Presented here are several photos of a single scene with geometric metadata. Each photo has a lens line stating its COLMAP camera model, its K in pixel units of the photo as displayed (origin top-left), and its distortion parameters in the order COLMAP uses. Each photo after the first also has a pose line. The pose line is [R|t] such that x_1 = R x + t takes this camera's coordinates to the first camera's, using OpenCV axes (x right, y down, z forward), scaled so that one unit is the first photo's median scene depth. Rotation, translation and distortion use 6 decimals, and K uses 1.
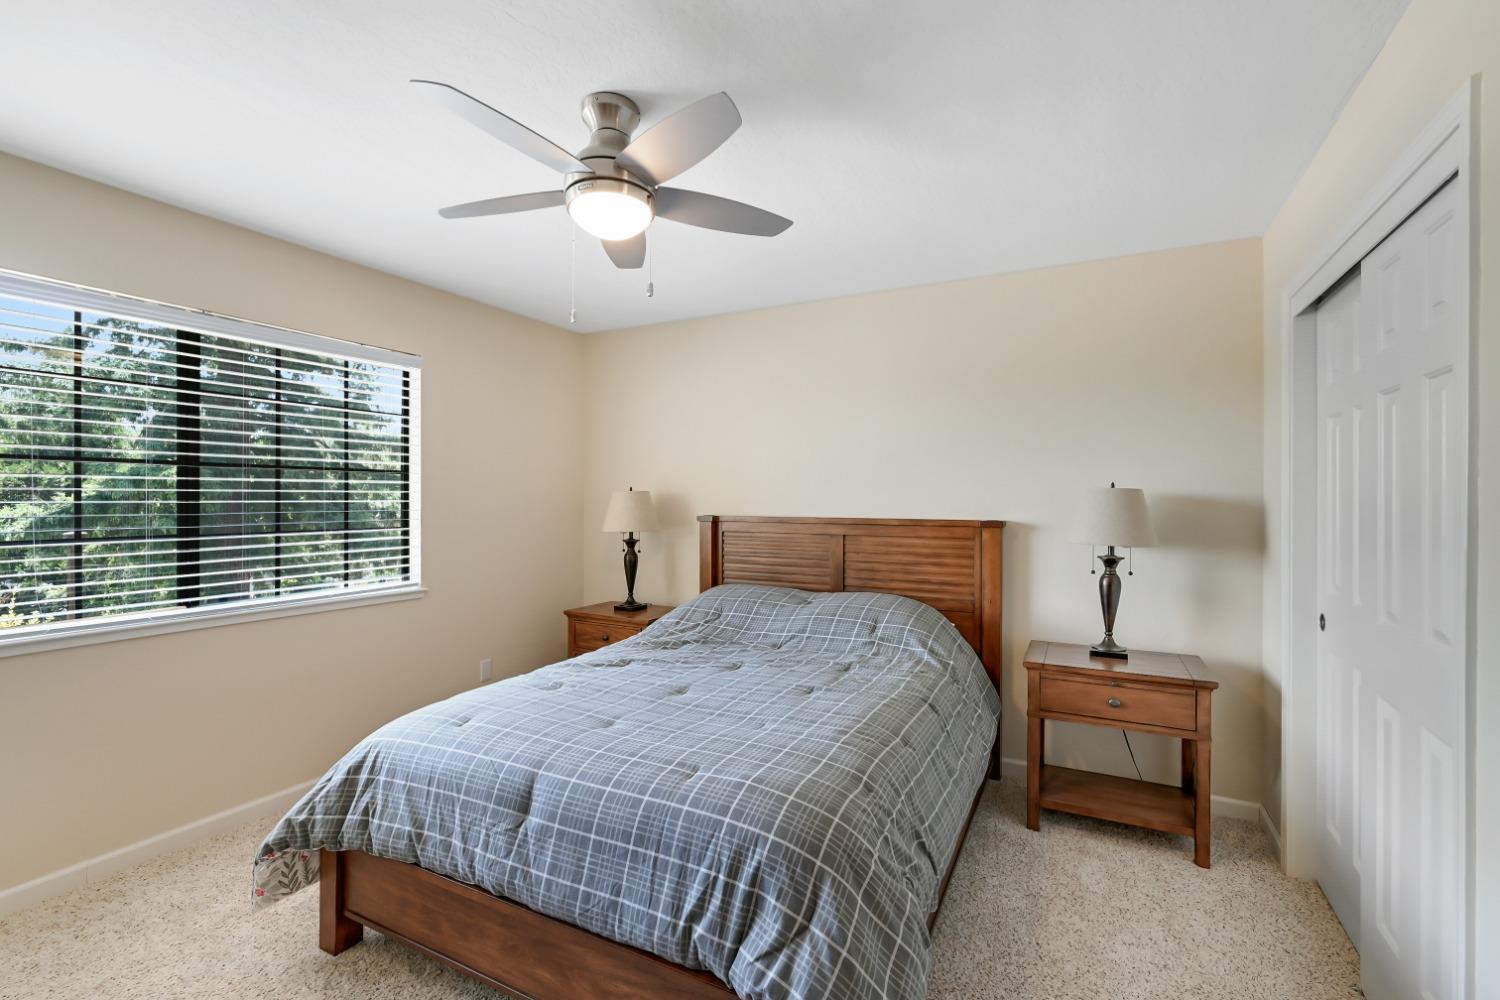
lens RADIAL K [[647.1, 0, 750.0], [0, 647.1, 500.0], [0, 0, 1]] dist [0.000465, -0.000048]
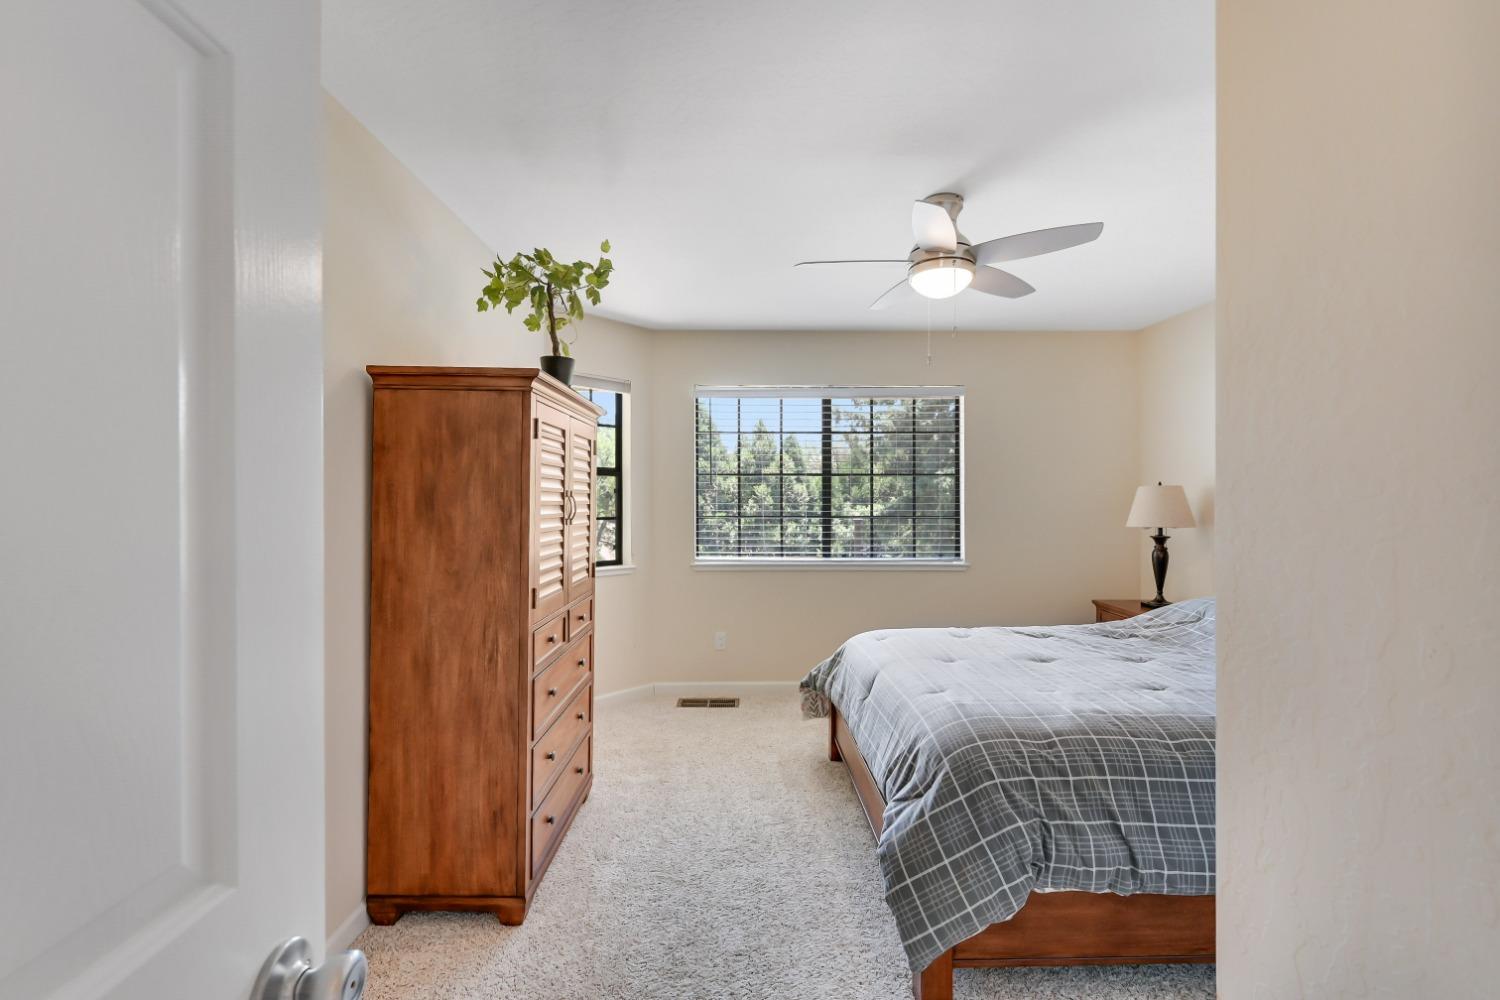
lens RADIAL K [[647.1, 0, 750.0], [0, 647.1, 500.0], [0, 0, 1]] dist [0.000465, -0.000048]
pose [[0.465069, -0.002279, -0.885272, 0.722487], [0.000123, 0.999997, -0.002510, 0.018383], [0.885275, 0.001059, 0.465067, 0.015934]]
